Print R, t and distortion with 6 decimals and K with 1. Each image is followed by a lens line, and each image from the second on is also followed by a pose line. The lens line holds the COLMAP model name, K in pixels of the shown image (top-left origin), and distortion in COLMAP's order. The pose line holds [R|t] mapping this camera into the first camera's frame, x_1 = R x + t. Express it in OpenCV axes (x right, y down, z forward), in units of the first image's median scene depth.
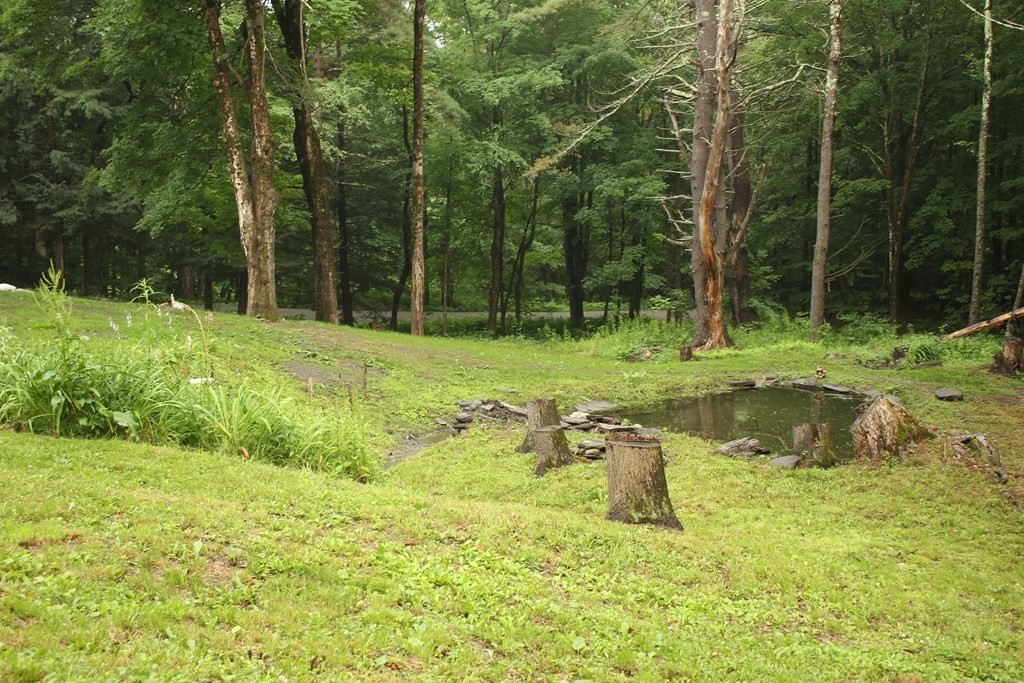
lens RADIAL K [[1317.9, 0, 511.0], [0, 1317.9, 343.0], [0, 0, 1]] dist [0.030993, 0.000000]
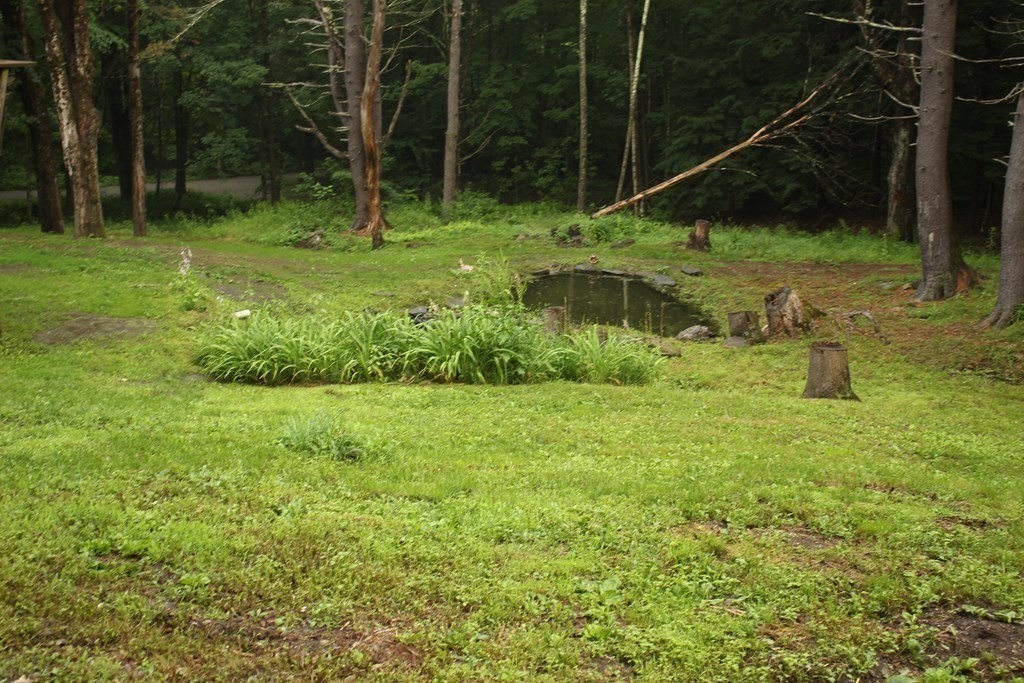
lens RADIAL K [[1317.9, 0, 513.0], [0, 1317.9, 338.6], [0, 0, 1]] dist [0.030993, 0.000000]
pose [[0.888358, -0.090487, 0.450147, -0.316973], [0.039569, 0.991829, 0.121285, -0.045221], [-0.457443, -0.089933, 0.884679, -0.043673]]
